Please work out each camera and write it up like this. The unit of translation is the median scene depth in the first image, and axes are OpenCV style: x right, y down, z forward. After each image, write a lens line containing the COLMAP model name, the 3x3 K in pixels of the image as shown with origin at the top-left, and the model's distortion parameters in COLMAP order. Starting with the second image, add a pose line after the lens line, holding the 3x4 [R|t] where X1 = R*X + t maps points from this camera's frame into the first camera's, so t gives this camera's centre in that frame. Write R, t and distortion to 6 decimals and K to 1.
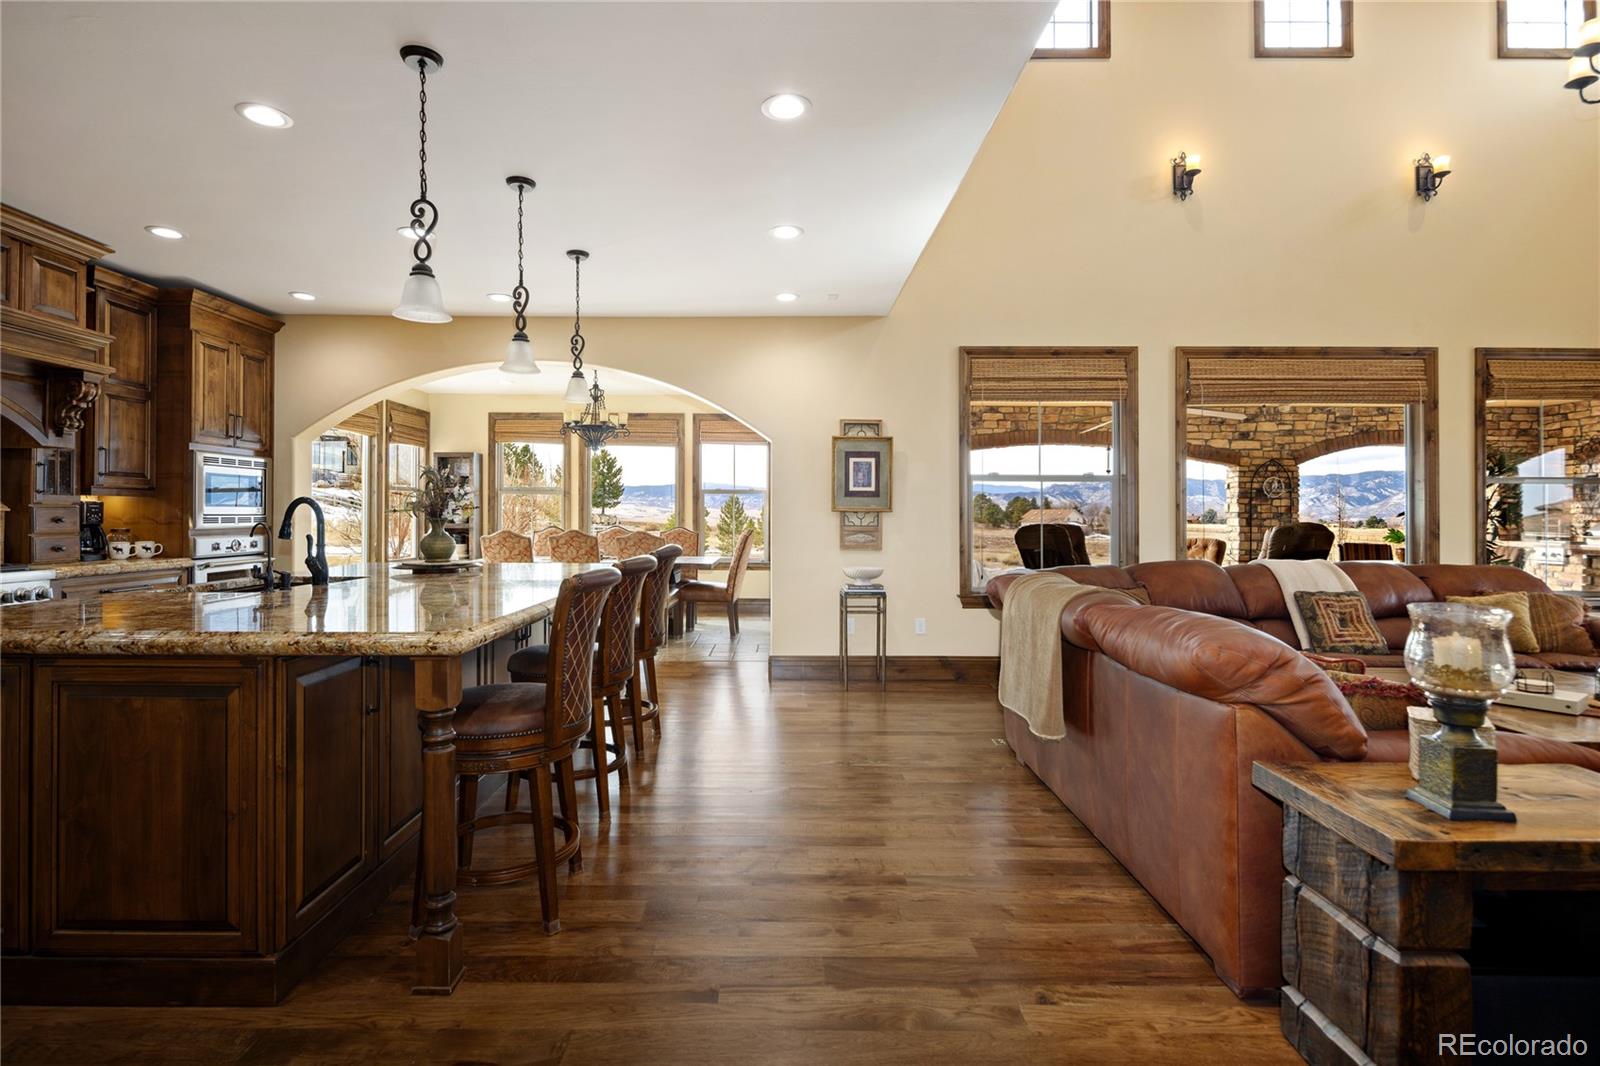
lens RADIAL K [[771.5, 0, 764.5], [0, 771.5, 495.1], [0, 0, 1]] dist [0.008370, -0.004535]
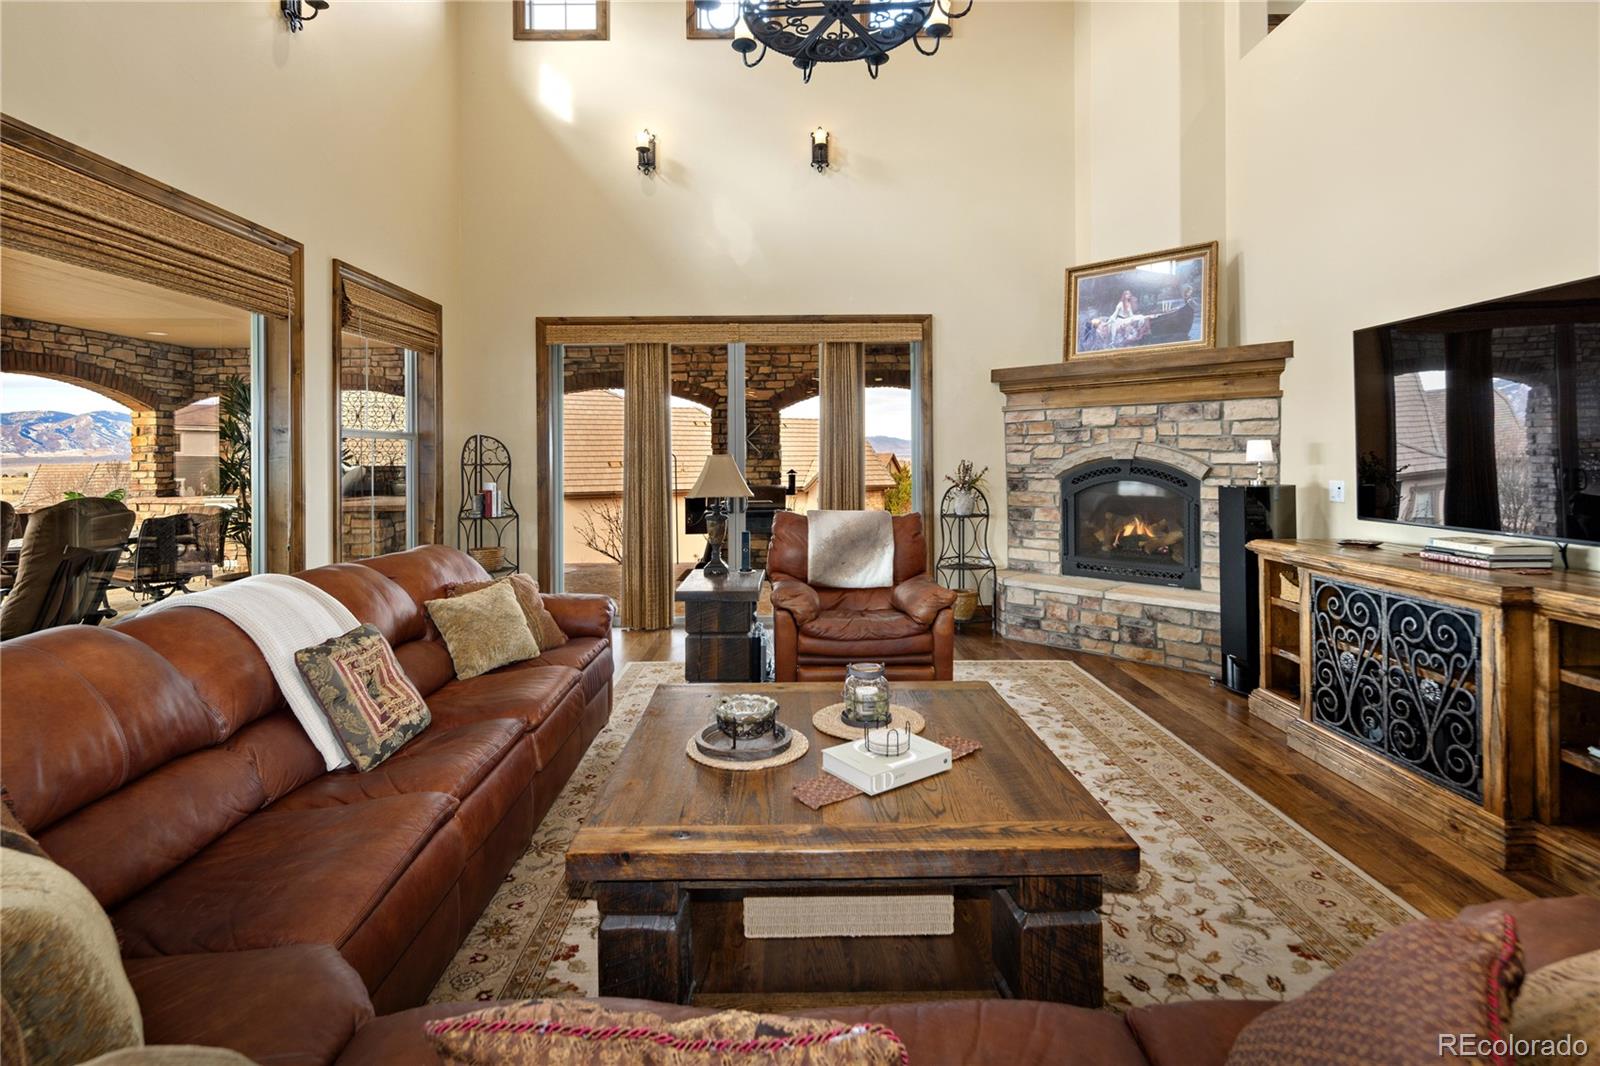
lens RADIAL K [[771.5, 0, 805.0], [0, 771.5, 440.5], [0, 0, 1]] dist [0.008370, -0.004535]
pose [[-0.023806, 0.015585, 0.999595, 0.146433], [-0.016908, 0.999729, -0.015990, -0.006111], [-0.999574, -0.017281, -0.023537, 0.544139]]
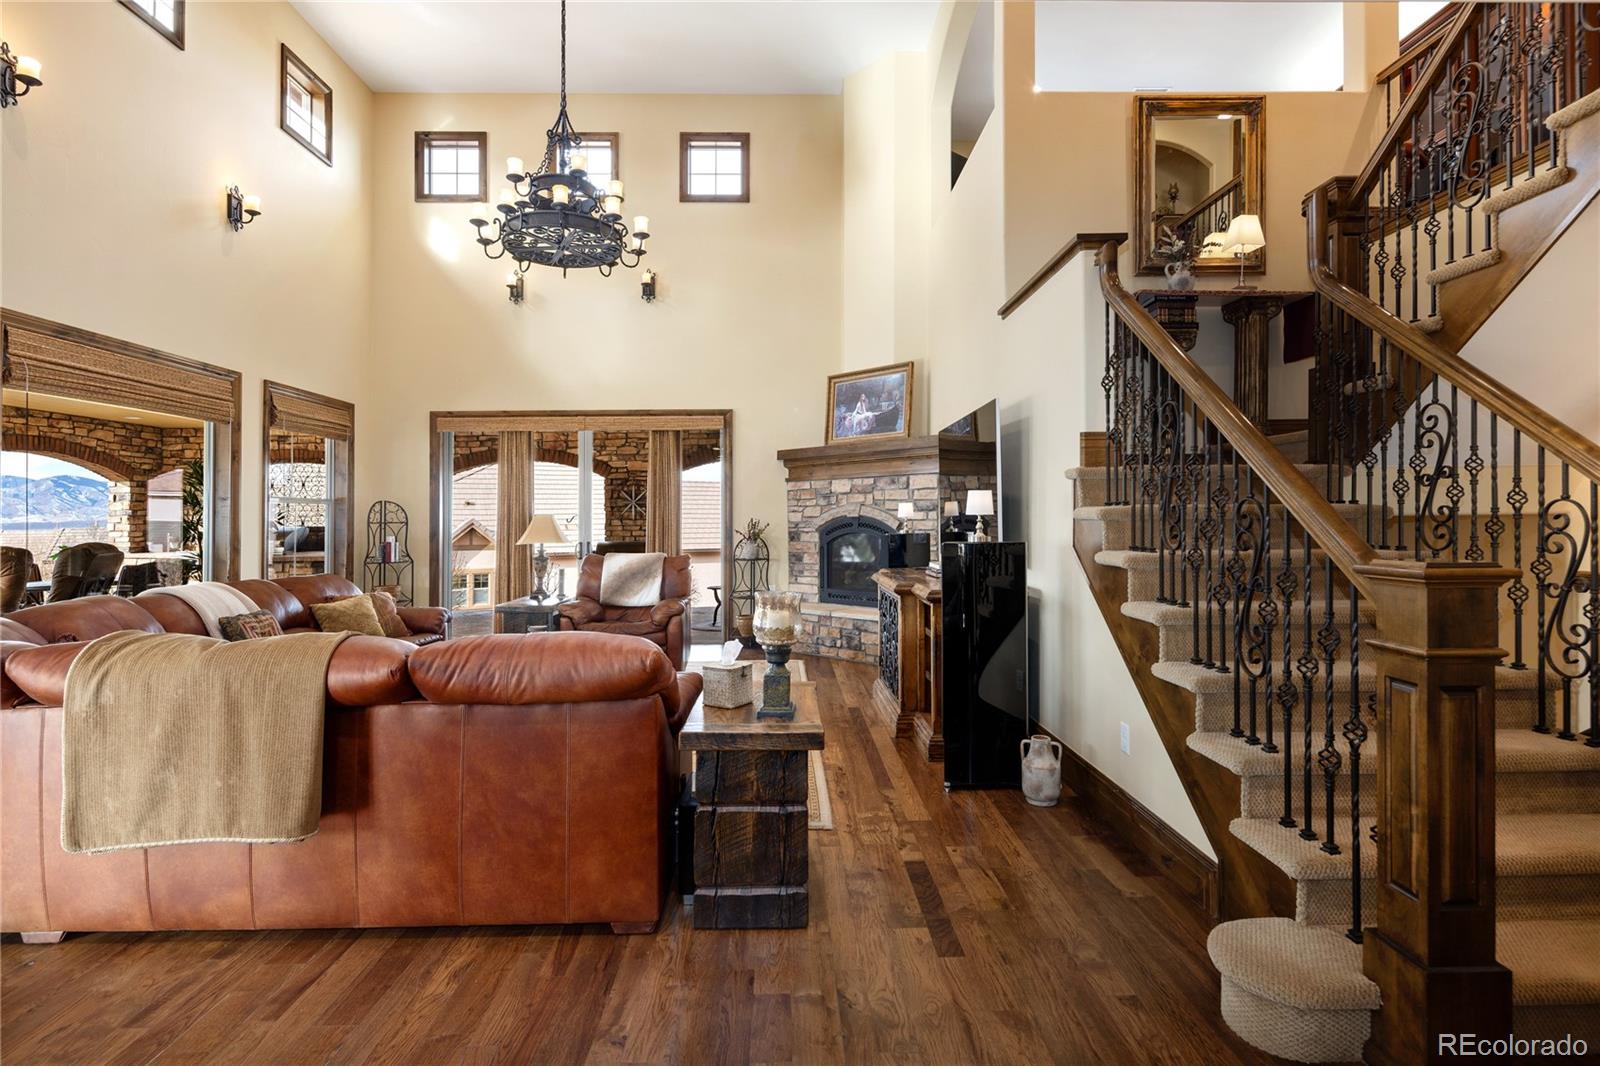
lens RADIAL K [[771.5, 0, 815.2], [0, 771.5, 487.7], [0, 0, 1]] dist [0.008370, -0.004535]
pose [[-0.058029, 0.035765, 0.997674, -0.220033], [-0.013586, 0.999237, -0.036611, -0.005618], [-0.998222, -0.015679, -0.057499, 0.273938]]
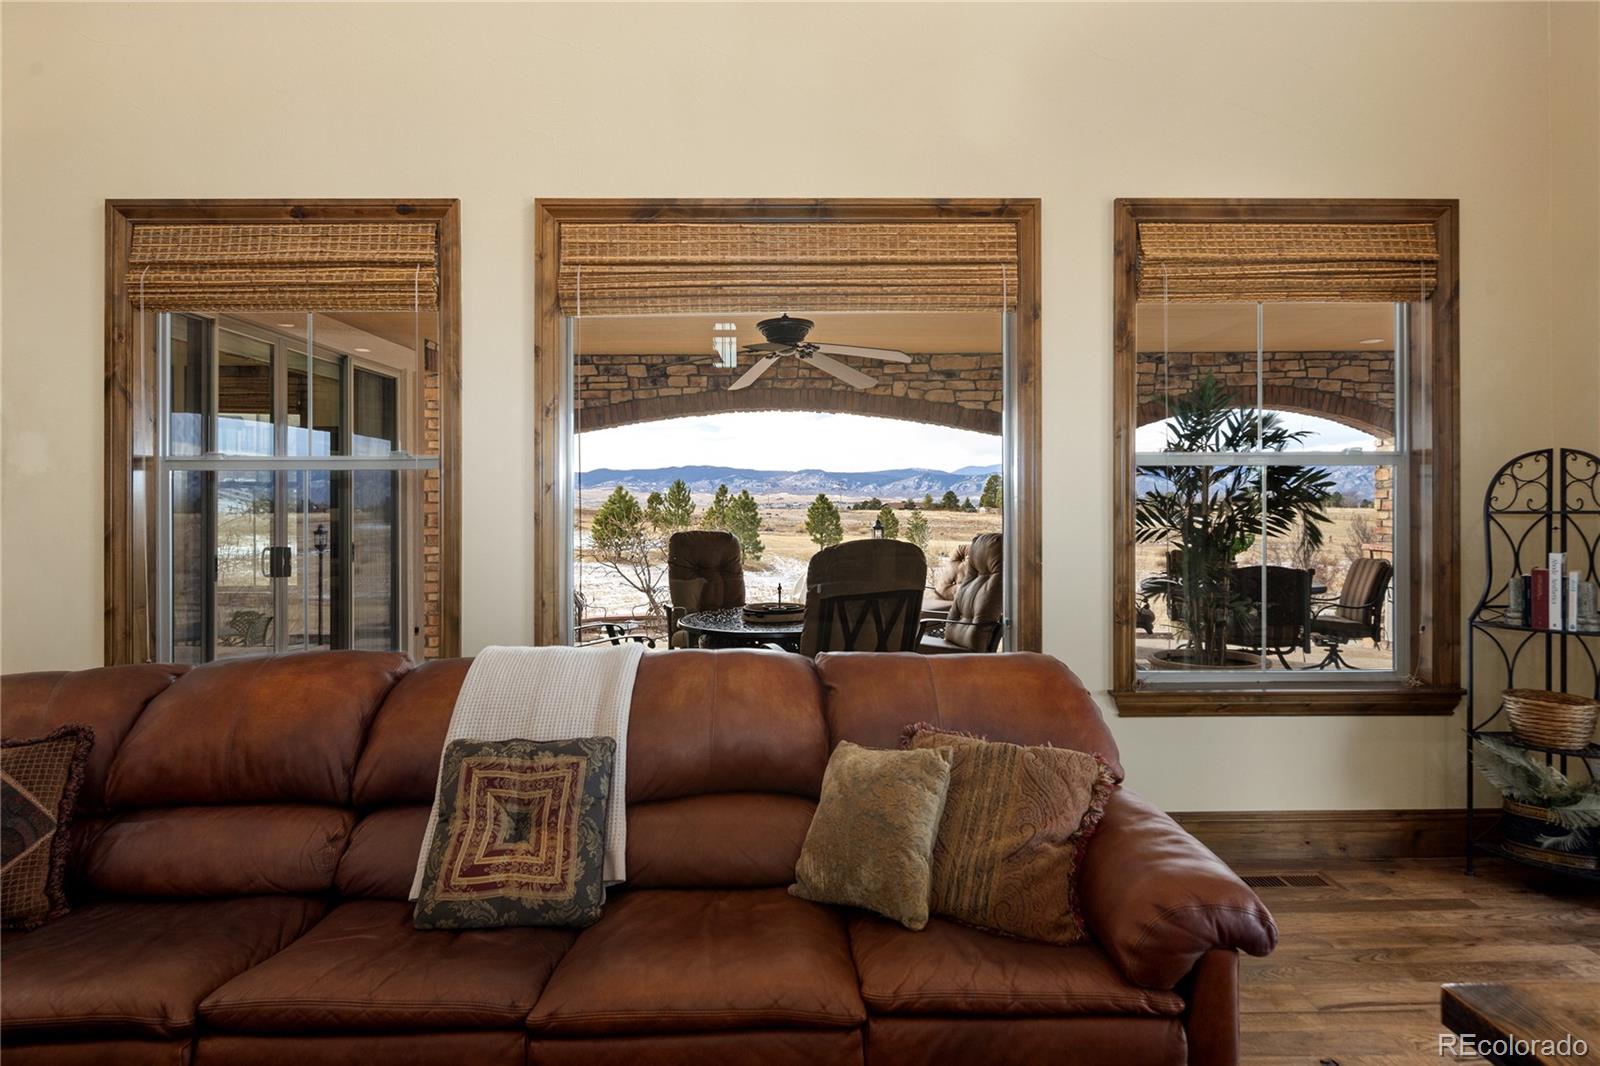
lens RADIAL K [[863.1, 0, 795.7], [0, 863.1, 493.9], [0, 0, 1]] dist [0.006447, -0.004346]
pose [[0.999555, -0.010660, 0.027865, 0.681478], [0.010182, 0.999800, 0.017227, -0.007979], [-0.028043, -0.016936, 0.999463, 0.427847]]
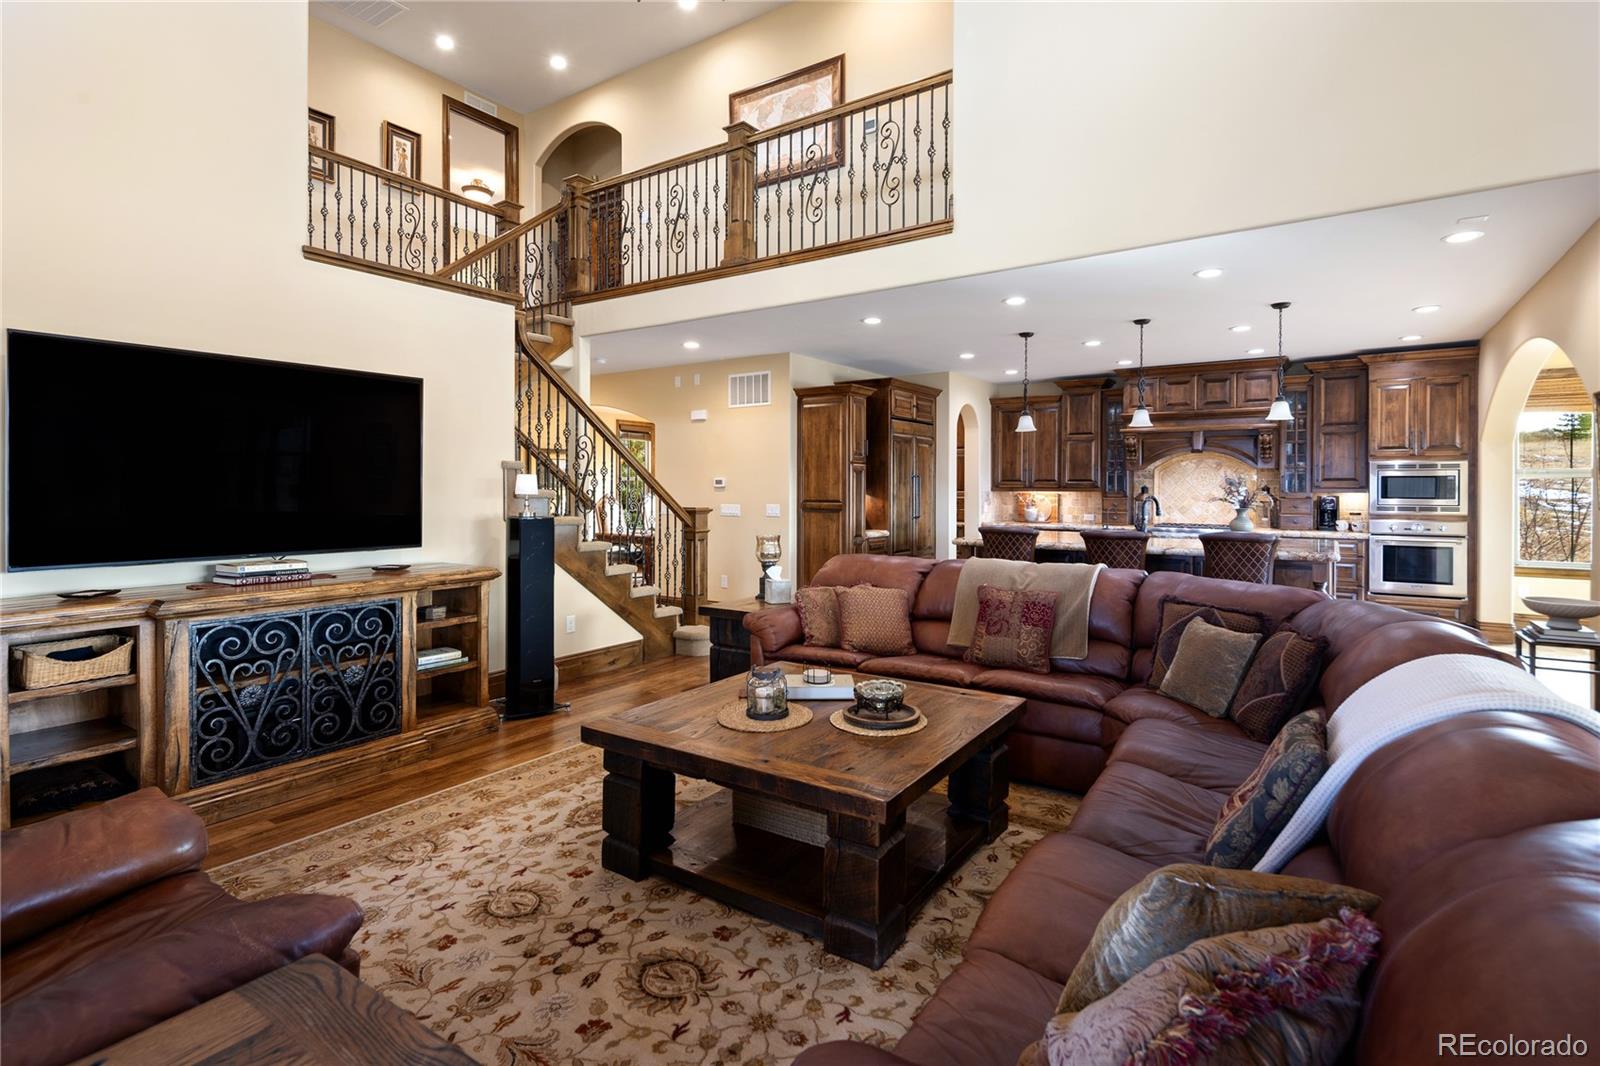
lens RADIAL K [[771.5, 0, 829.4], [0, 771.5, 487.2], [0, 0, 1]] dist [0.008370, -0.004535]
pose [[-0.534022, -0.010197, -0.845409, 0.952961], [0.014615, 0.999667, -0.021289, 0.005473], [0.845344, -0.023724, -0.533695, 0.792593]]
